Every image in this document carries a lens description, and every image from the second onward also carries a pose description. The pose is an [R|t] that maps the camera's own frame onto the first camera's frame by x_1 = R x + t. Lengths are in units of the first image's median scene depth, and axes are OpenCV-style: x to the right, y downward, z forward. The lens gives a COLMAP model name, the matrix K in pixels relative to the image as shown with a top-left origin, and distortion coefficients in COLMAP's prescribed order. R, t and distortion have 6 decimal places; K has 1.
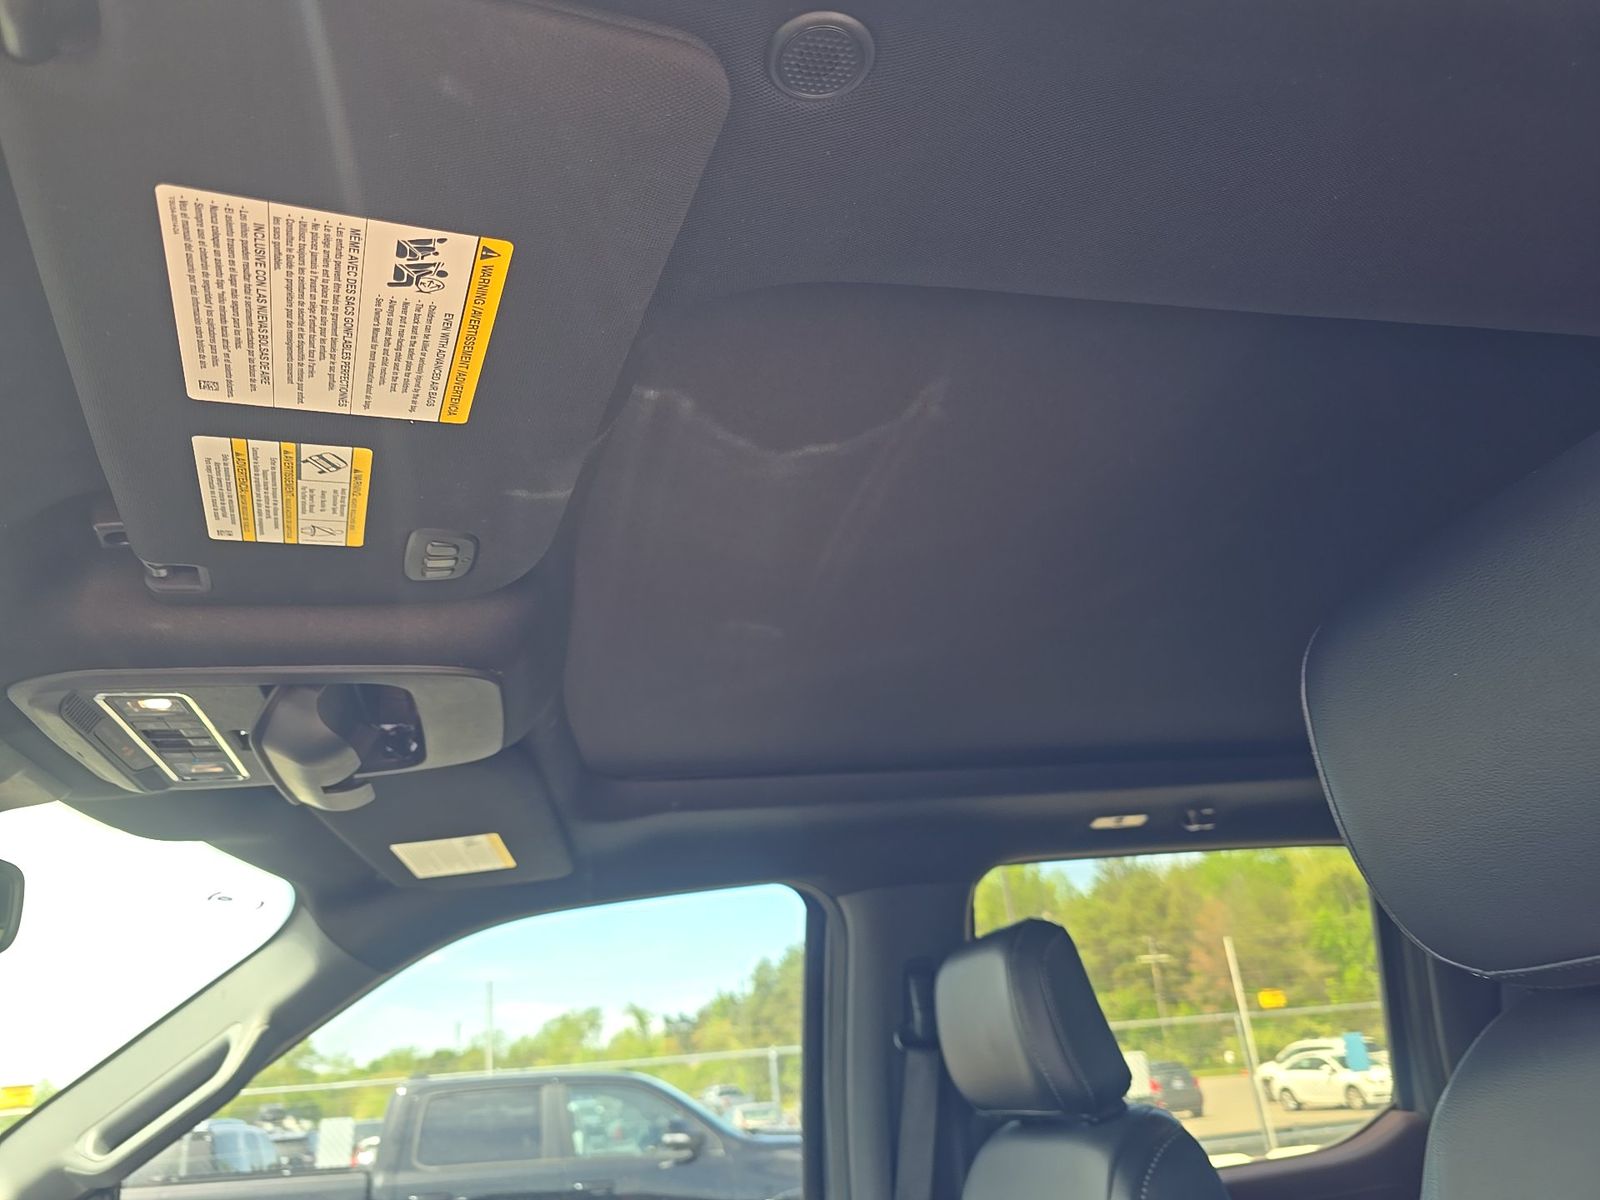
lens RADIAL K [[1064.5, 0, 795.0], [0, 1064.5, 608.6], [0, 0, 1]] dist [0.045630, -0.039449]
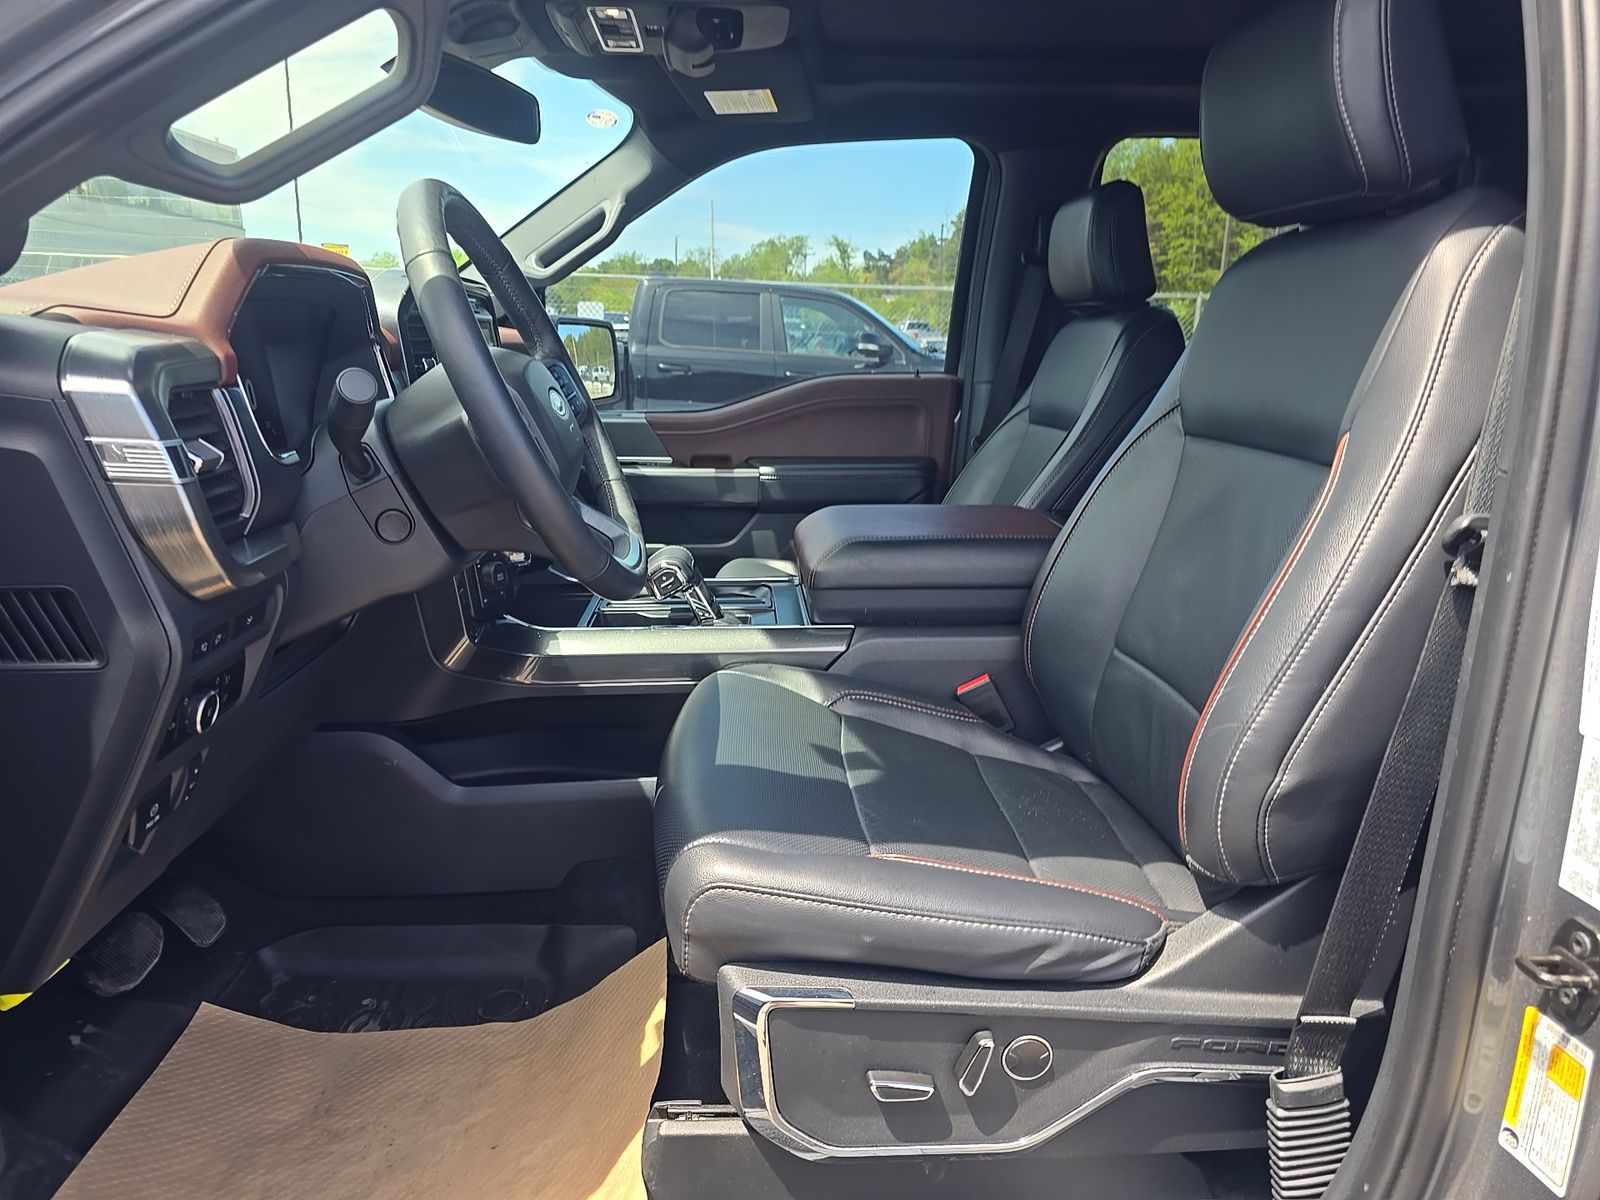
lens RADIAL K [[1064.5, 0, 795.0], [0, 1064.5, 608.6], [0, 0, 1]] dist [0.045630, -0.039449]
pose [[0.979762, 0.148311, -0.134428, 0.056863], [-0.030529, 0.774439, 0.631911, -0.143585], [0.197826, -0.615018, 0.763294, -0.478444]]
